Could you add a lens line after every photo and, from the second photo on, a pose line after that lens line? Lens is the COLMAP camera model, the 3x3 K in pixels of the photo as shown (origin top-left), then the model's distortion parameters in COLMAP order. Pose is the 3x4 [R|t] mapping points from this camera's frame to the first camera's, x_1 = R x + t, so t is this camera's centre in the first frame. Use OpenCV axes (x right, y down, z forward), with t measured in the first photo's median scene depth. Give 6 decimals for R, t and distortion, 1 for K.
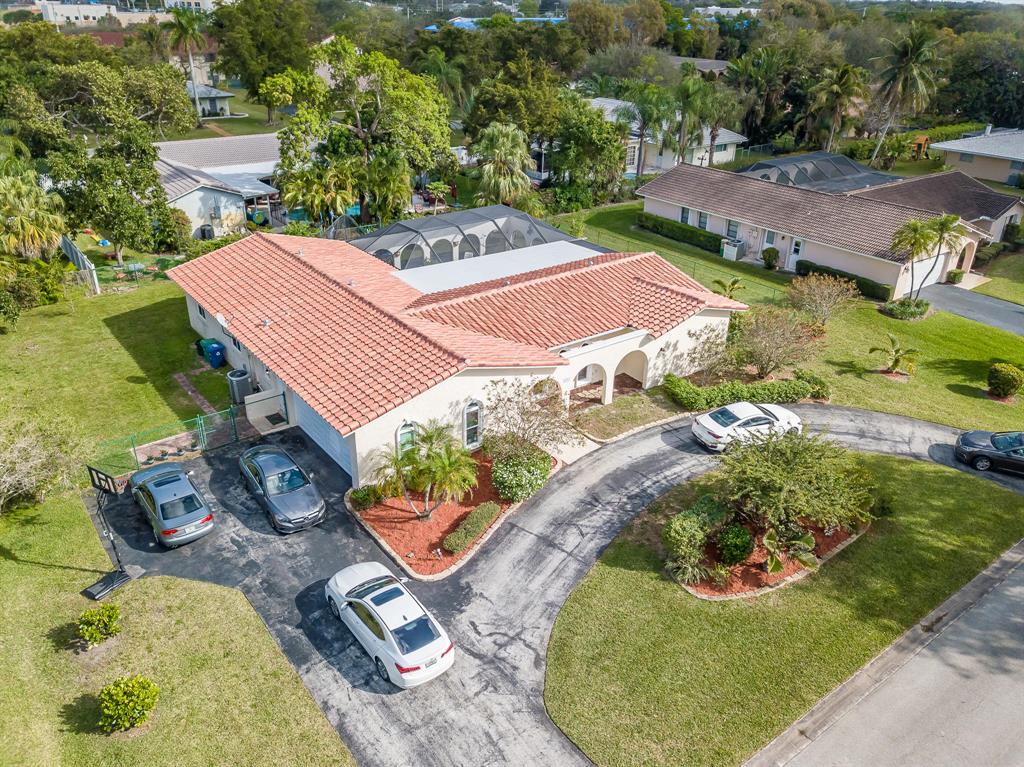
lens RADIAL K [[786.2, 0, 512.0], [0, 786.2, 383.5], [0, 0, 1]] dist [0.010582, -0.002693]
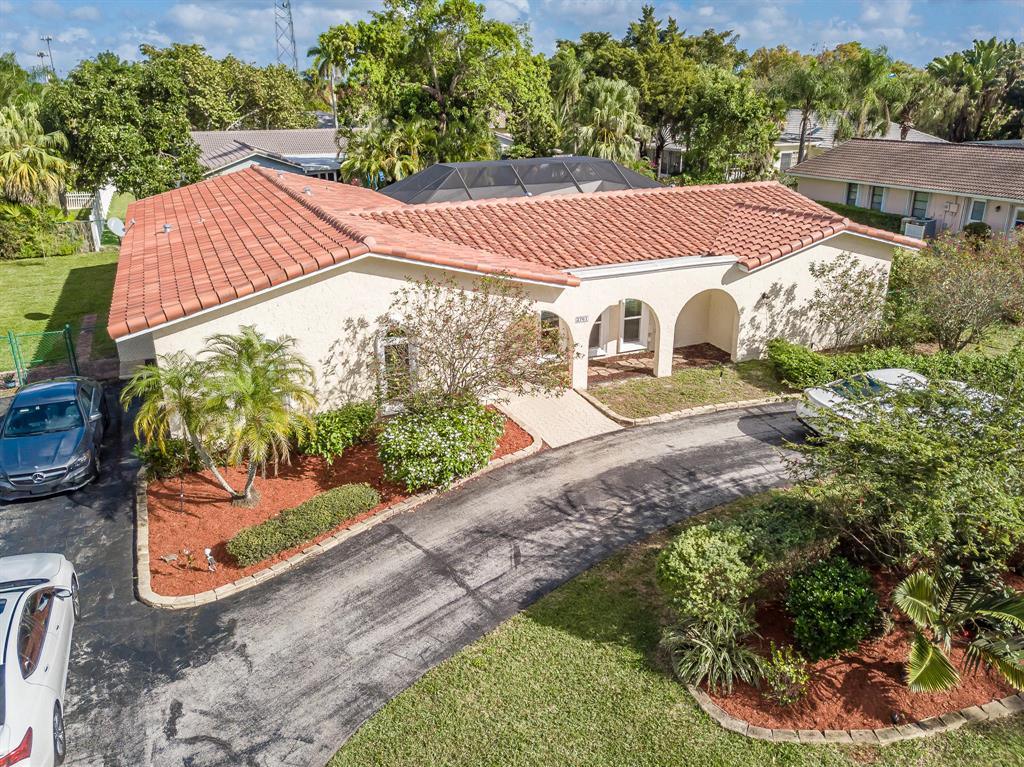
lens RADIAL K [[786.2, 0, 512.0], [0, 786.2, 383.5], [0, 0, 1]] dist [0.010582, -0.002693]
pose [[0.972009, 0.053085, -0.228868, 0.180250], [-0.077231, 0.992199, -0.097862, 0.121844], [0.221888, 0.112798, 0.968526, 0.472440]]
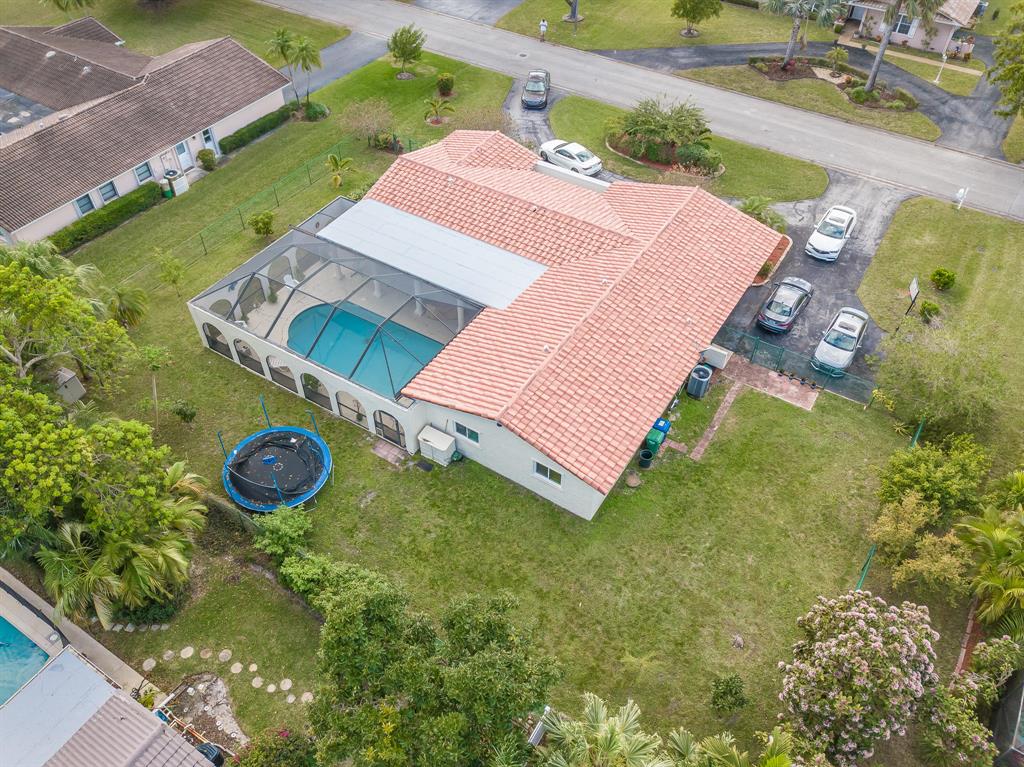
lens RADIAL K [[786.2, 0, 512.0], [0, 786.2, 383.5], [0, 0, 1]] dist [0.010582, -0.002693]
pose [[-0.348780, -0.687967, 0.636439, -1.154259], [0.405258, 0.501604, 0.764304, -1.140453], [-0.845055, 0.524496, 0.103854, 1.335765]]
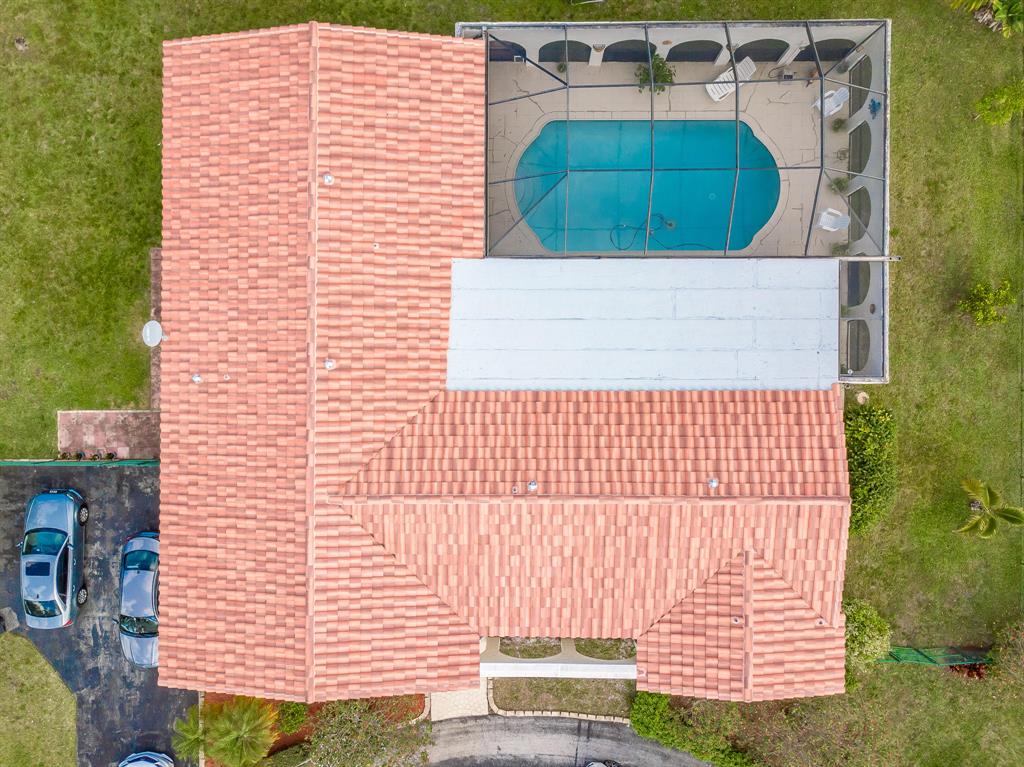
lens RADIAL K [[786.2, 0, 512.0], [0, 786.2, 383.5], [0, 0, 1]] dist [0.010582, -0.002693]
pose [[0.793372, 0.607664, -0.036129, -0.061857], [-0.239021, 0.365553, 0.899578, -0.934165], [0.559848, -0.705065, 0.435263, 0.989149]]
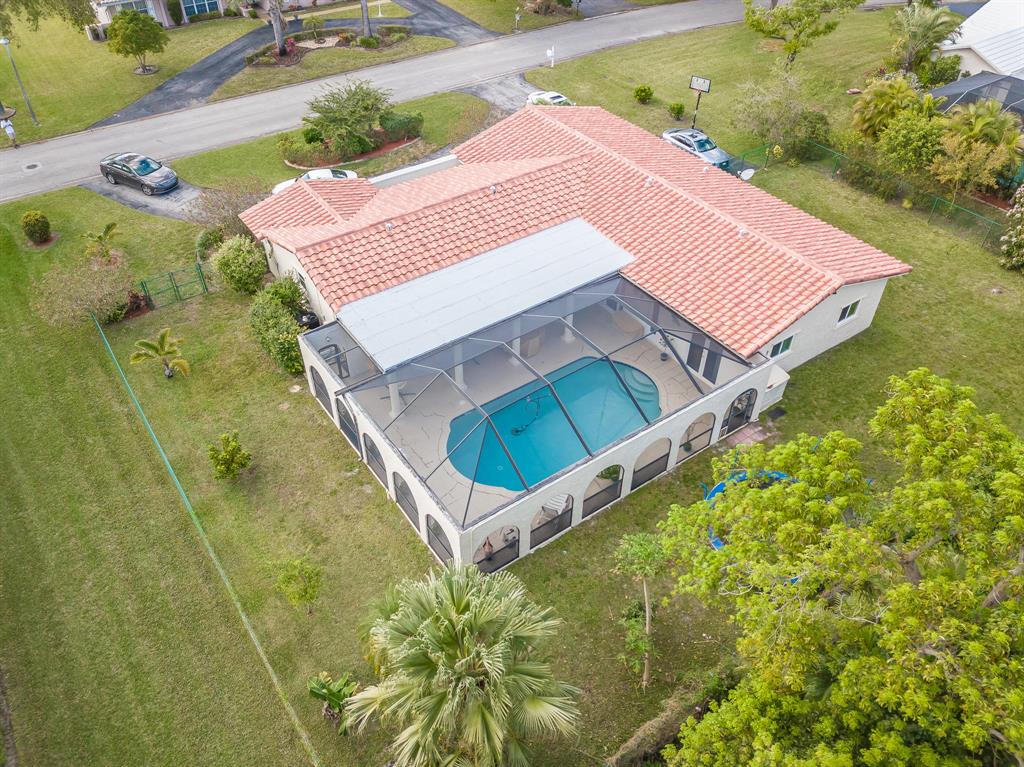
lens RADIAL K [[786.2, 0, 512.0], [0, 786.2, 383.5], [0, 0, 1]] dist [0.010582, -0.002693]
pose [[-0.999128, -0.040805, 0.008894, -0.062036], [-0.007126, 0.376409, 0.926426, -1.190774], [-0.041151, 0.925555, -0.376371, 2.024369]]
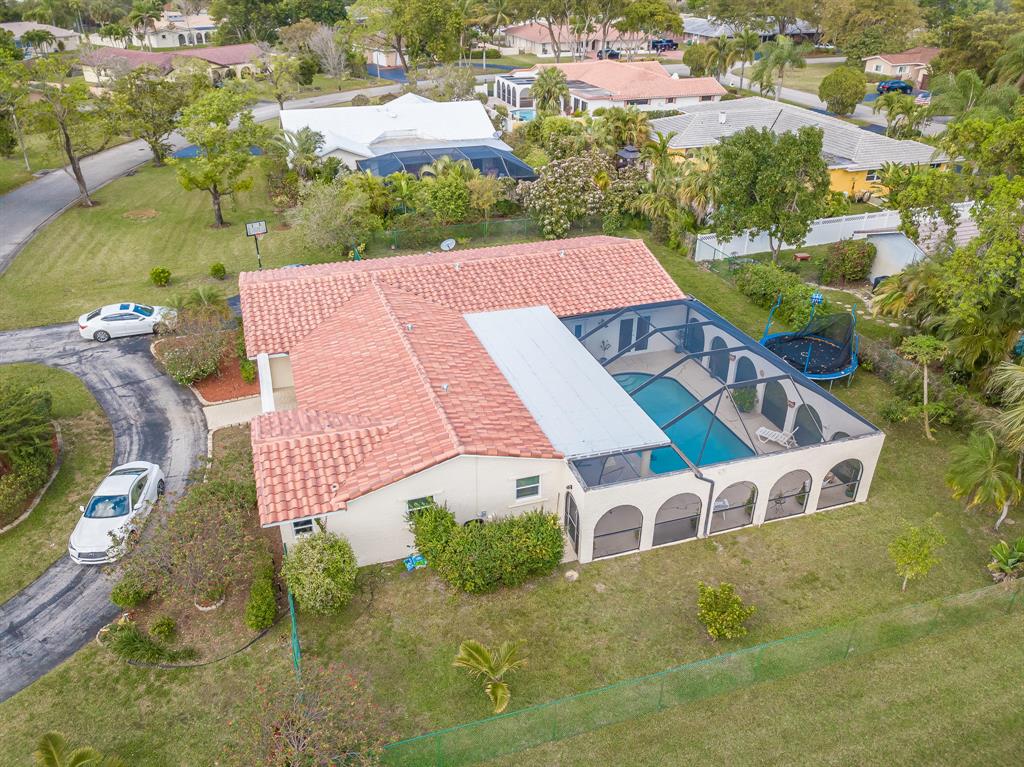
lens RADIAL K [[791.4, 0, 506.8], [0, 791.4, 386.0], [0, 0, 1]] dist [0.007796, -0.000378]
pose [[-0.327942, 0.436171, -0.837979, 0.929964], [-0.426611, 0.723061, 0.543310, -0.776728], [0.842886, 0.535665, -0.051047, 1.501108]]
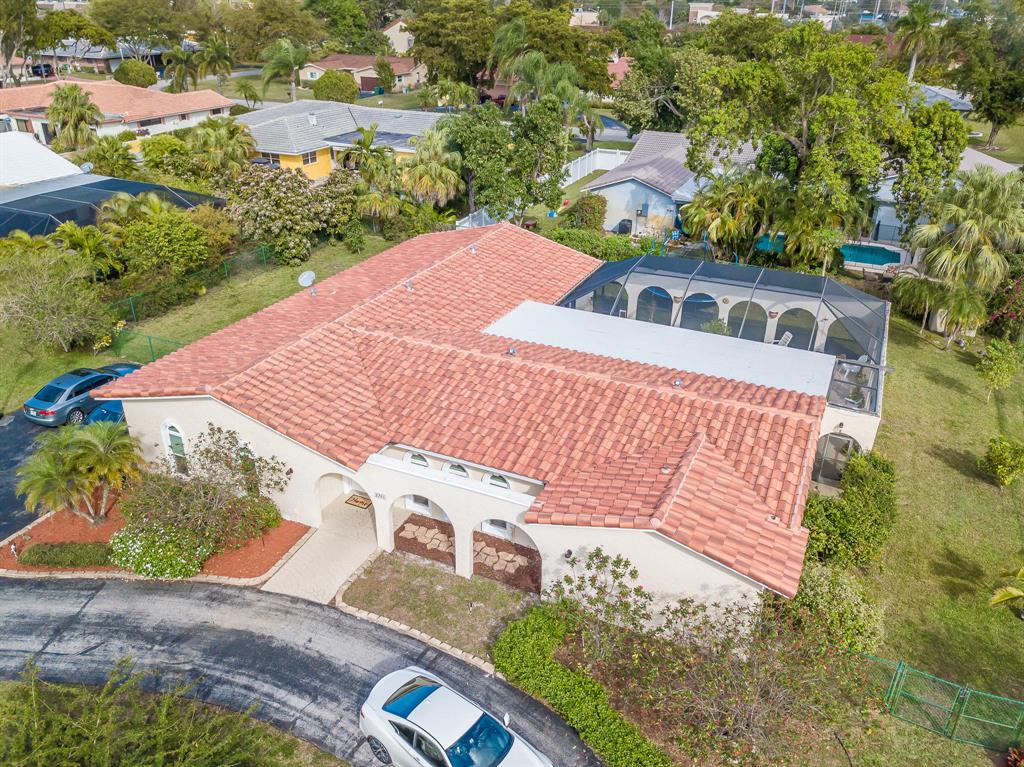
lens RADIAL K [[791.4, 0, 506.8], [0, 791.4, 386.0], [0, 0, 1]] dist [0.007796, -0.000378]
pose [[0.469240, 0.380295, -0.796988, 0.711075], [-0.390932, 0.898722, 0.198671, -0.303564], [0.791825, 0.218344, 0.570386, 0.777589]]
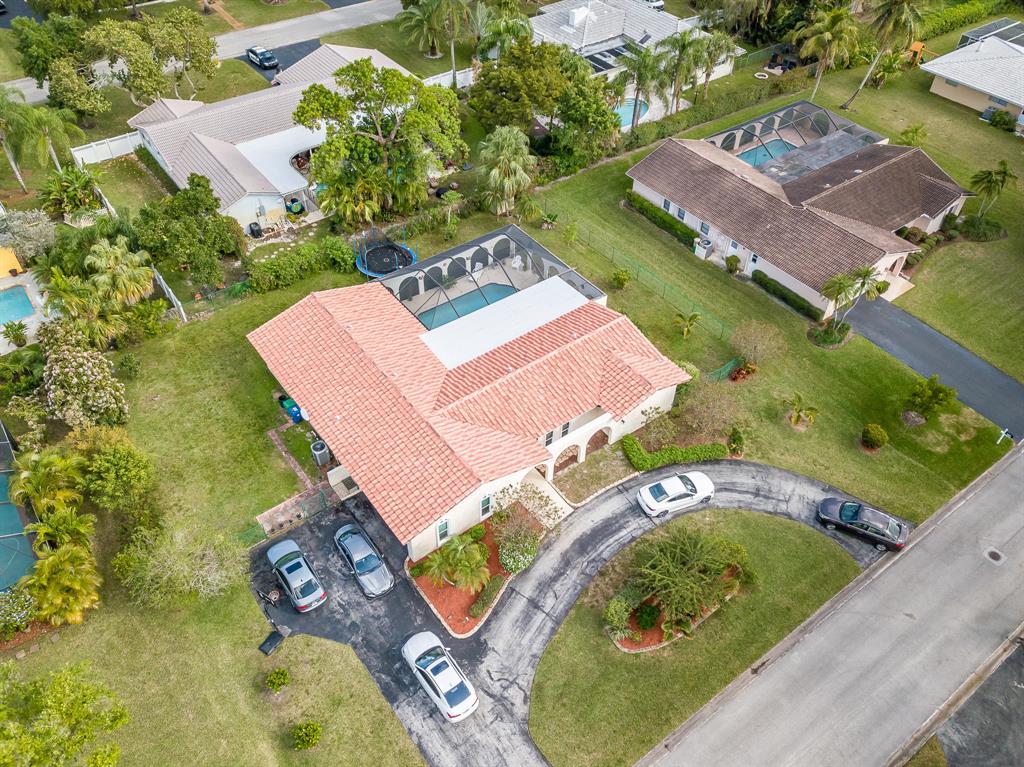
lens RADIAL K [[786.2, 0, 512.0], [0, 786.2, 383.5], [0, 0, 1]] dist [0.010582, -0.002693]
pose [[0.999924, 0.000726, -0.012290, 0.017938], [0.003177, 0.949224, 0.314584, -0.670552], [0.011895, -0.314599, 0.949150, -0.352032]]
